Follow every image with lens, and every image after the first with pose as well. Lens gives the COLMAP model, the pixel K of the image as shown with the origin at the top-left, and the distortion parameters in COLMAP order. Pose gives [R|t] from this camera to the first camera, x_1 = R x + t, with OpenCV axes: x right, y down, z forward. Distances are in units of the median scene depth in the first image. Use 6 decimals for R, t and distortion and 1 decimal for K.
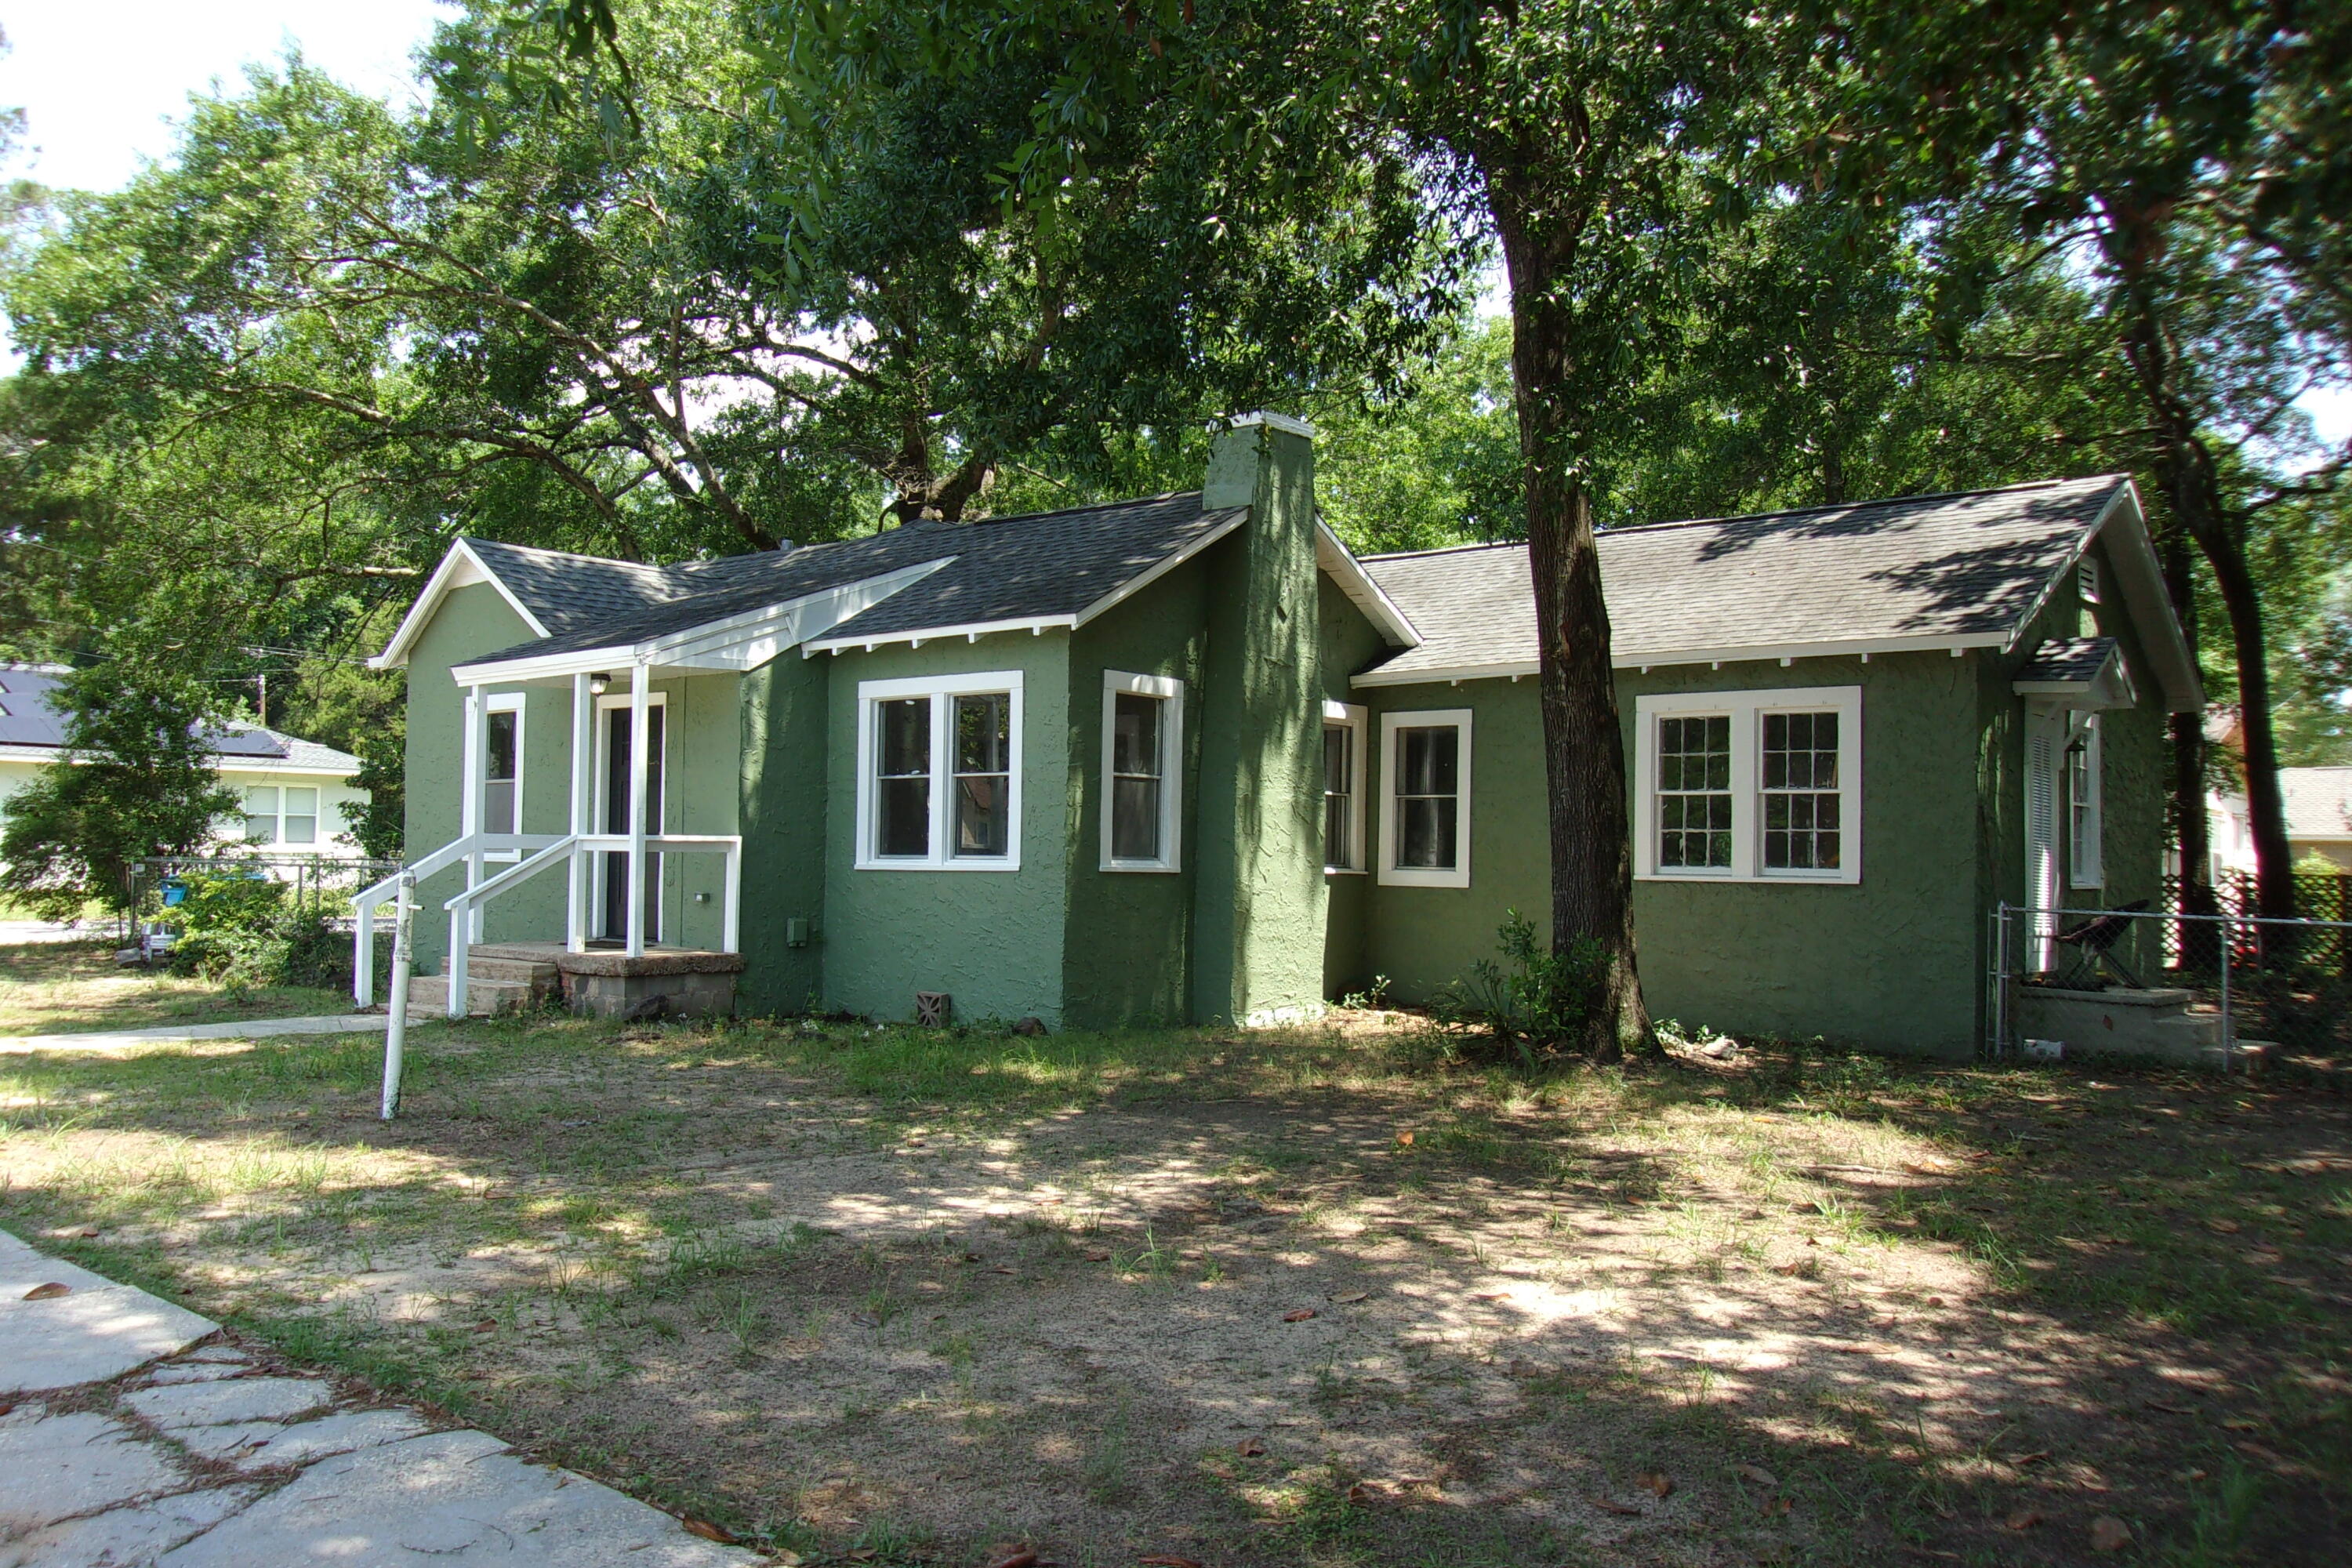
lens RADIAL K [[1883.8, 0, 1173.8], [0, 1883.8, 792.6], [0, 0, 1]] dist [-0.011895, 0.052560]
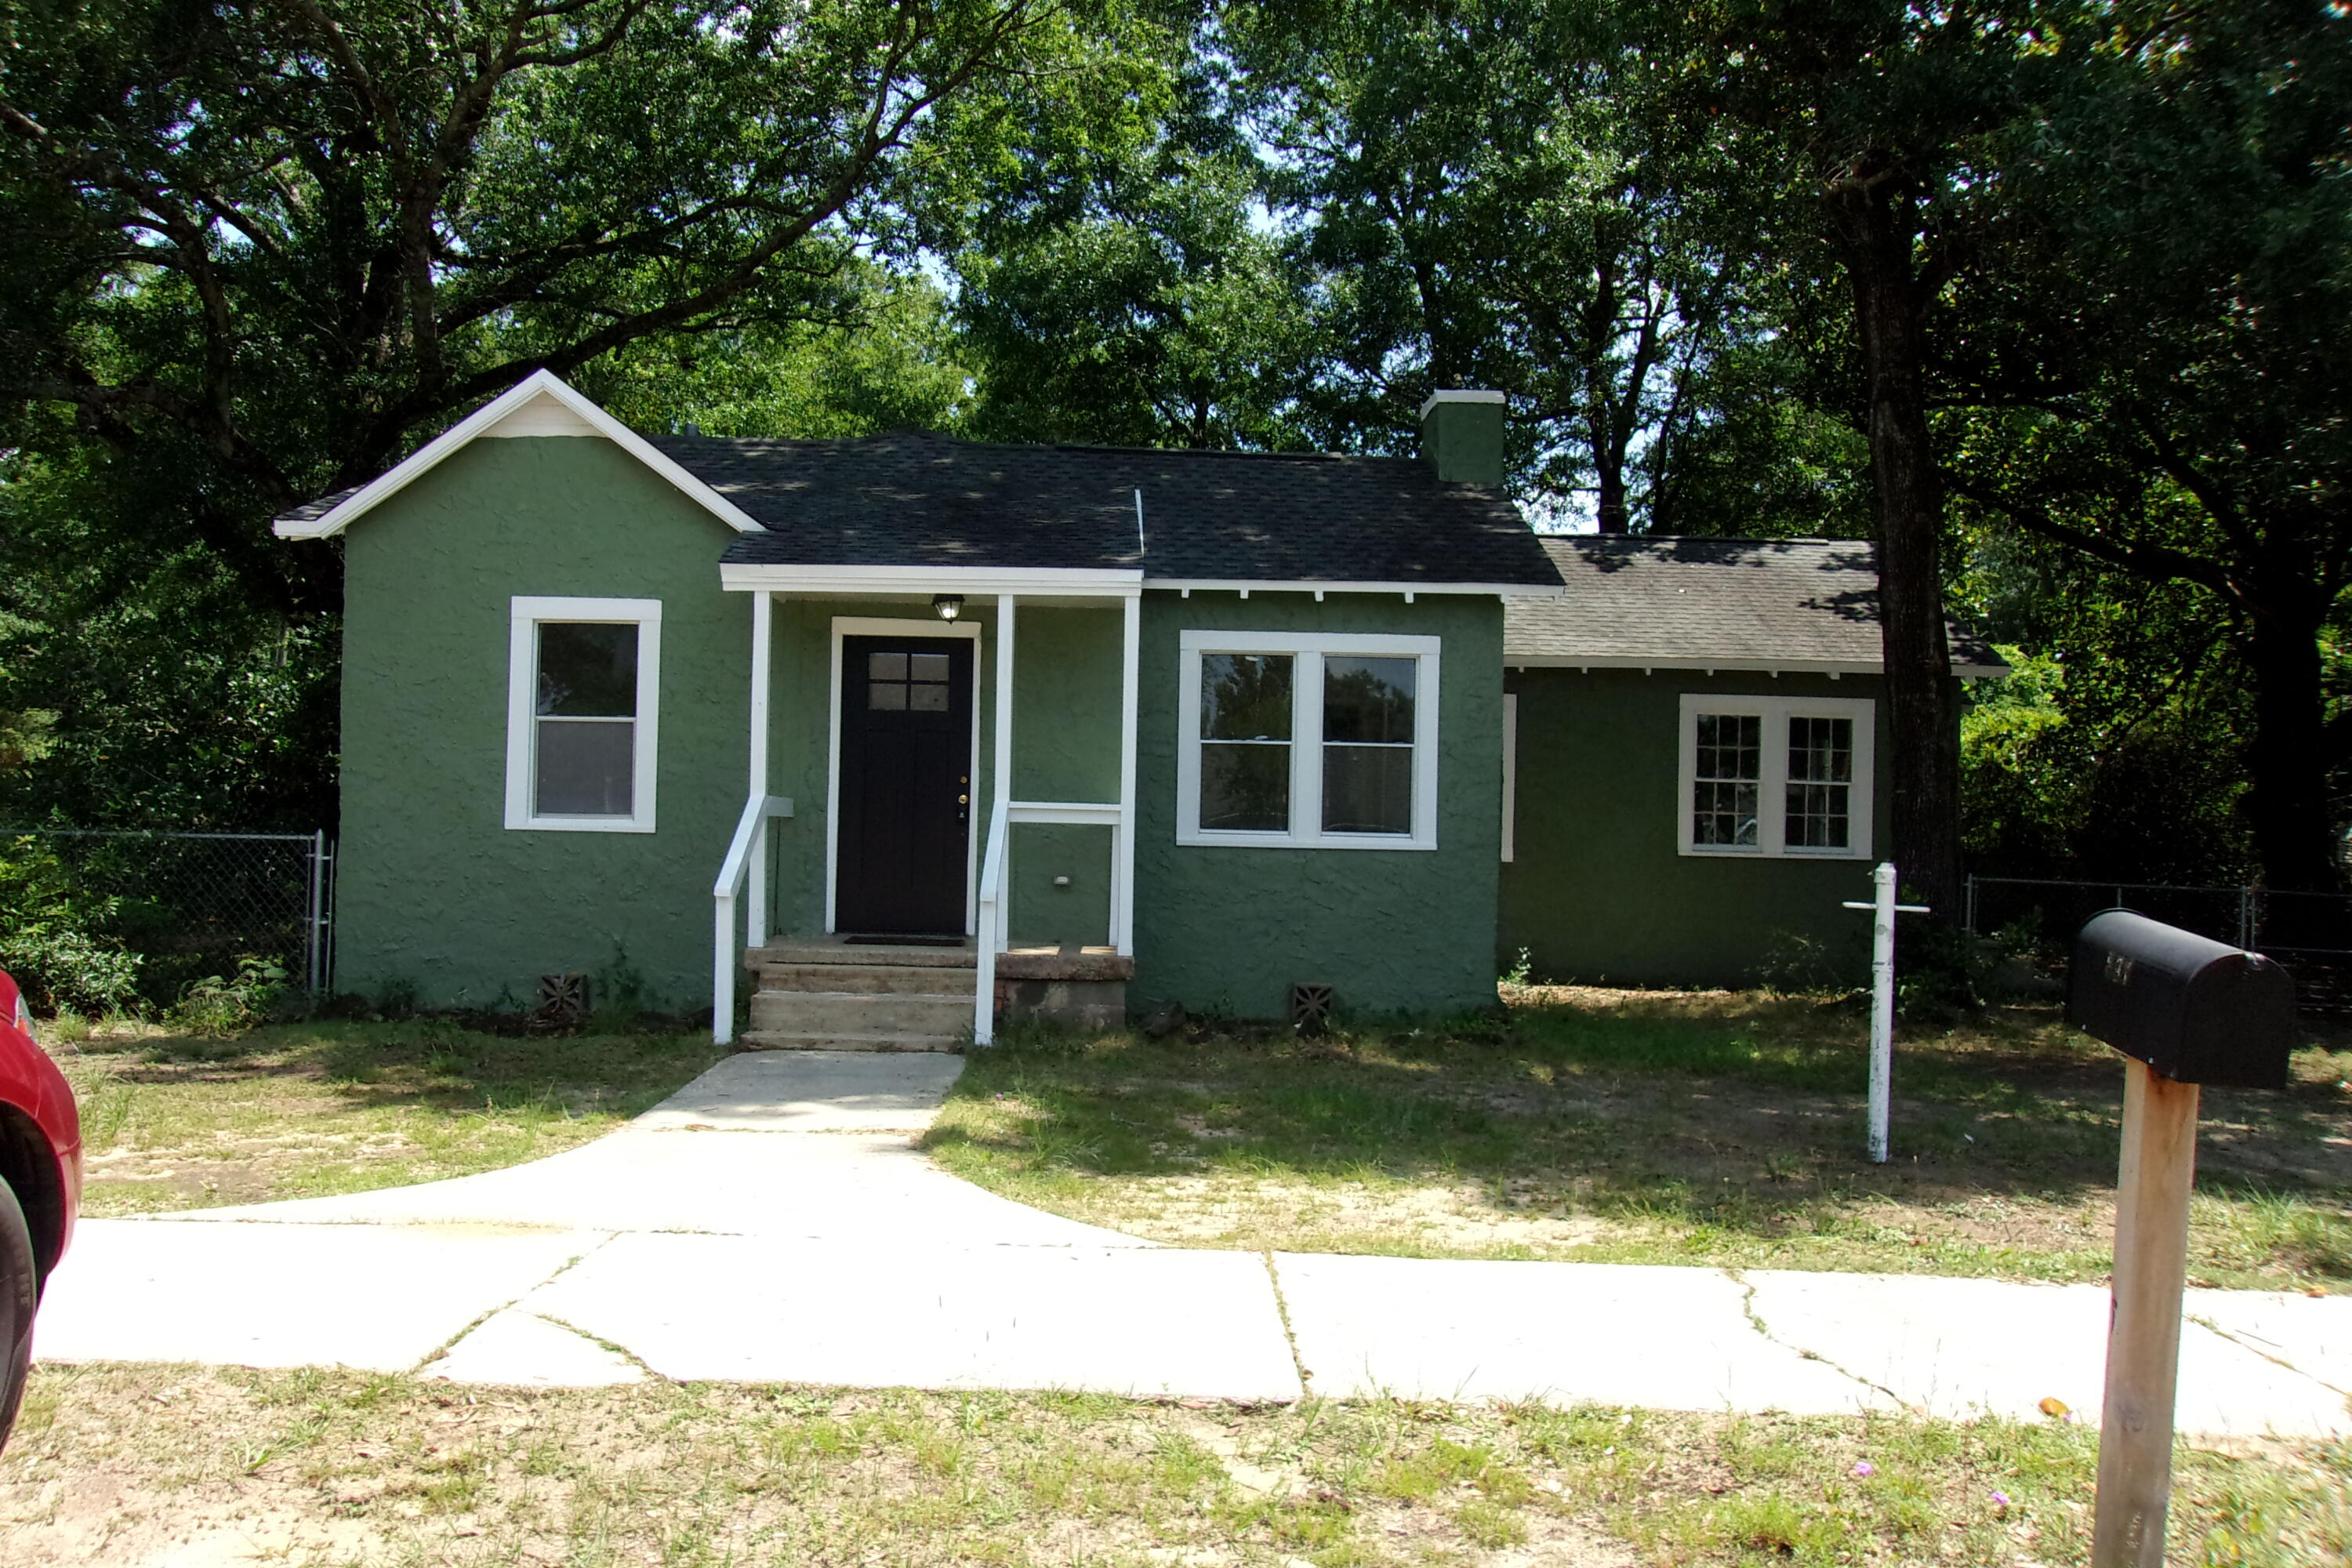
lens RADIAL K [[1883.8, 0, 1164.9], [0, 1883.8, 786.5], [0, 0, 1]] dist [-0.011895, 0.052560]
pose [[0.751096, 0.022301, 0.659816, -0.779541], [-0.037950, 0.999235, 0.009427, 0.006205], [-0.659101, -0.032121, 0.751368, 0.367089]]
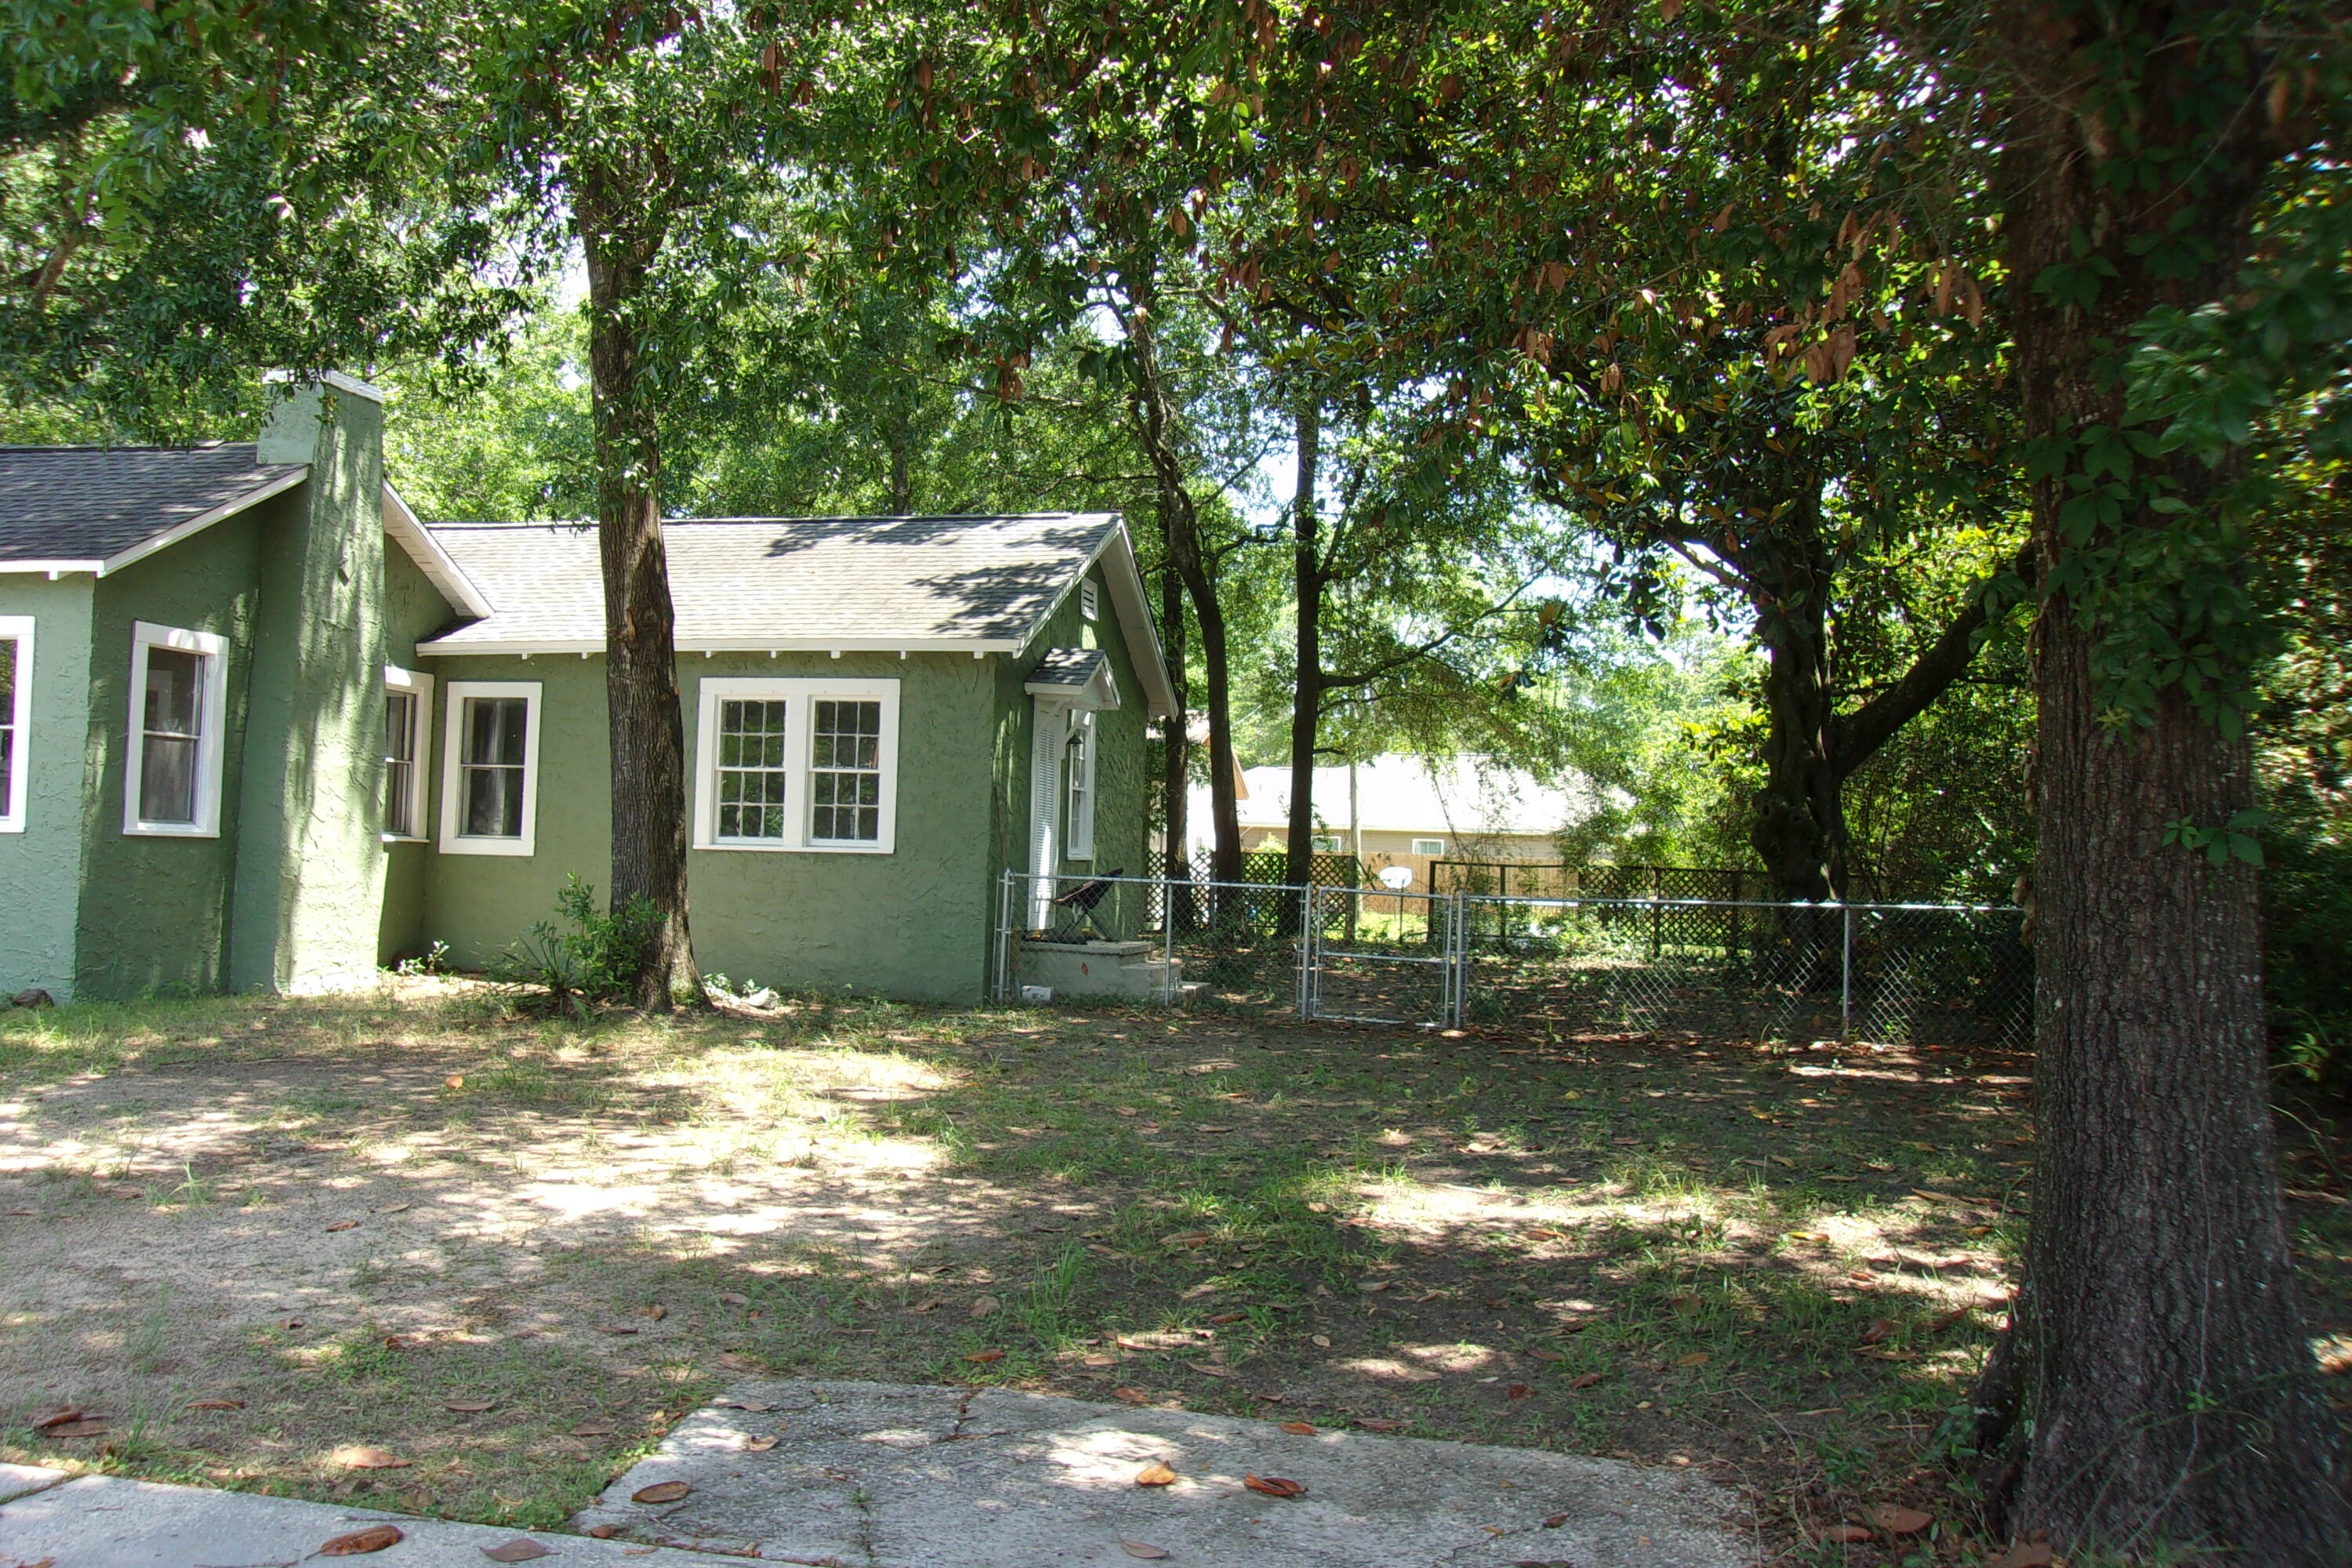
lens RADIAL K [[1883.8, 0, 1180.1], [0, 1883.8, 775.3], [0, 0, 1]] dist [-0.011895, 0.052560]
pose [[0.887188, 0.026880, 0.460625, -0.005565], [-0.026954, 0.999616, -0.006417, 0.003928], [-0.460621, -0.006723, 0.887572, -0.083142]]
